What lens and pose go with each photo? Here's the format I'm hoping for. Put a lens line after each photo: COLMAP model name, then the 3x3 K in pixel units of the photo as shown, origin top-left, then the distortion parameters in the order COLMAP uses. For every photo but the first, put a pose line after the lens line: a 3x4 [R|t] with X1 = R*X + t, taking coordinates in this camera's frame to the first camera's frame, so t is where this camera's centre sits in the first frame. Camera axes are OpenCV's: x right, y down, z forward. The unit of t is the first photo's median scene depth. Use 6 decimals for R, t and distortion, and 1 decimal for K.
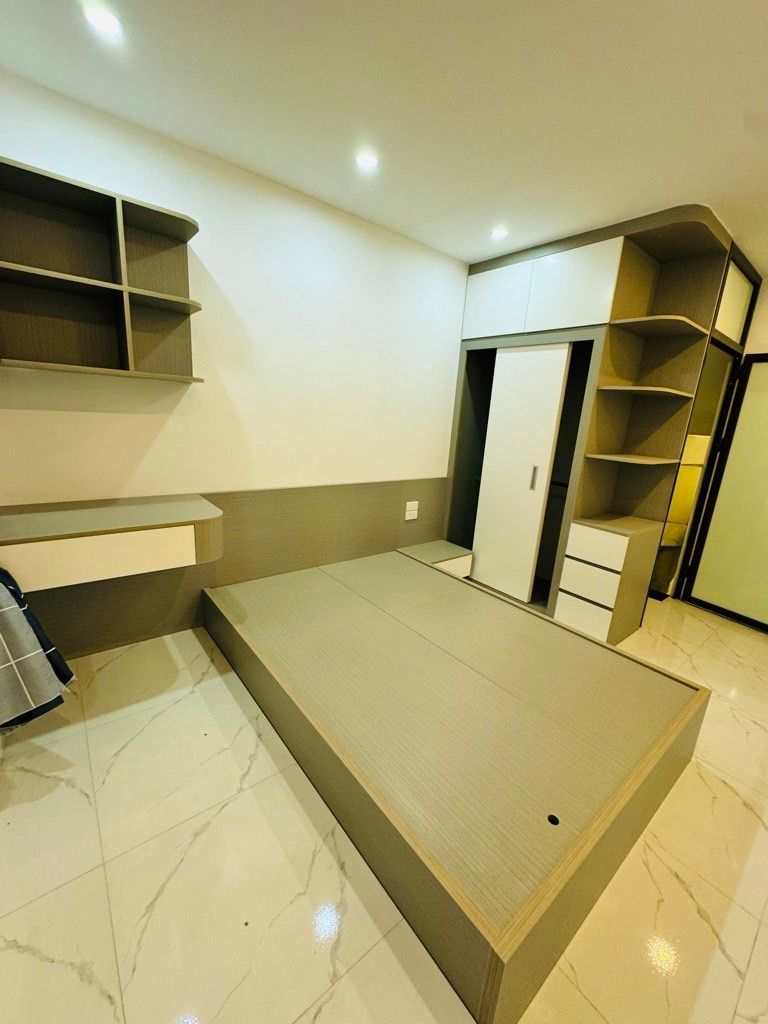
lens RADIAL K [[406.3, 0, 380.6], [0, 406.3, 510.9], [0, 0, 1]] dist [-0.002102, 0.000433]
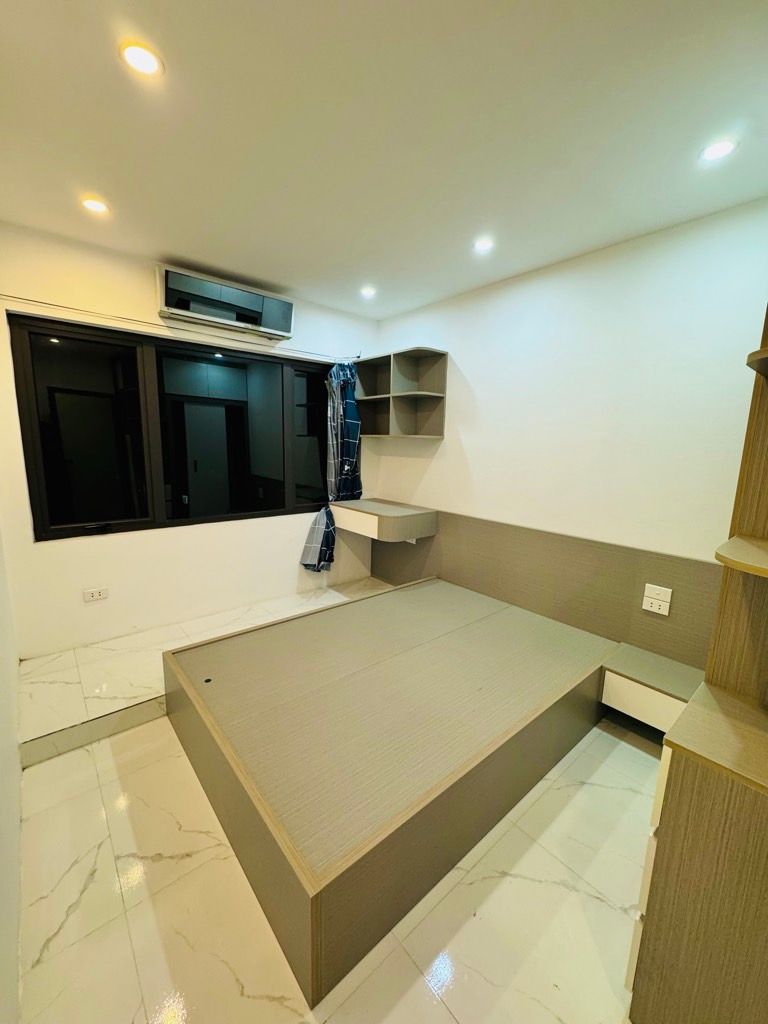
lens RADIAL K [[406.3, 0, 386.7], [0, 406.3, 510.2], [0, 0, 1]] dist [-0.002102, 0.000433]
pose [[0.040505, 0.098501, -0.994312, 1.137285], [-0.259957, 0.961898, 0.084700, -0.132329], [0.964770, 0.255047, 0.064568, 0.793141]]
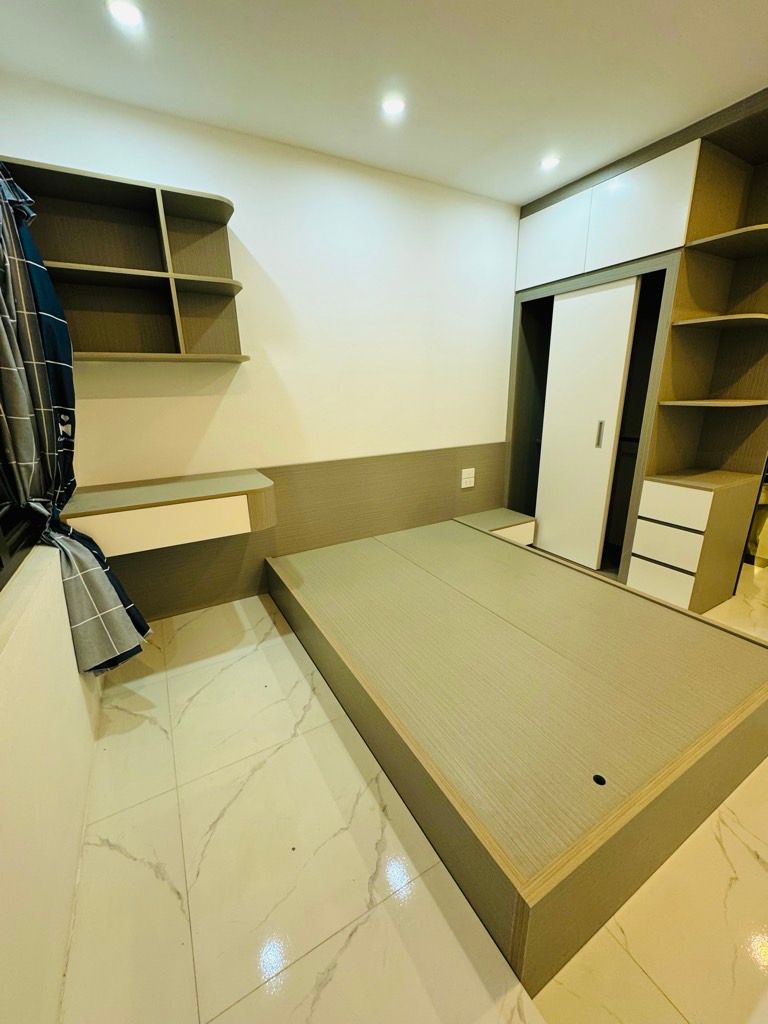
lens RADIAL K [[406.3, 0, 382.3], [0, 406.3, 509.7], [0, 0, 1]] dist [-0.002102, 0.000433]
pose [[0.984087, -0.037983, -0.173581, 0.065182], [0.046048, 0.998027, 0.042674, 0.038829], [0.171618, -0.049988, 0.983895, 0.008015]]
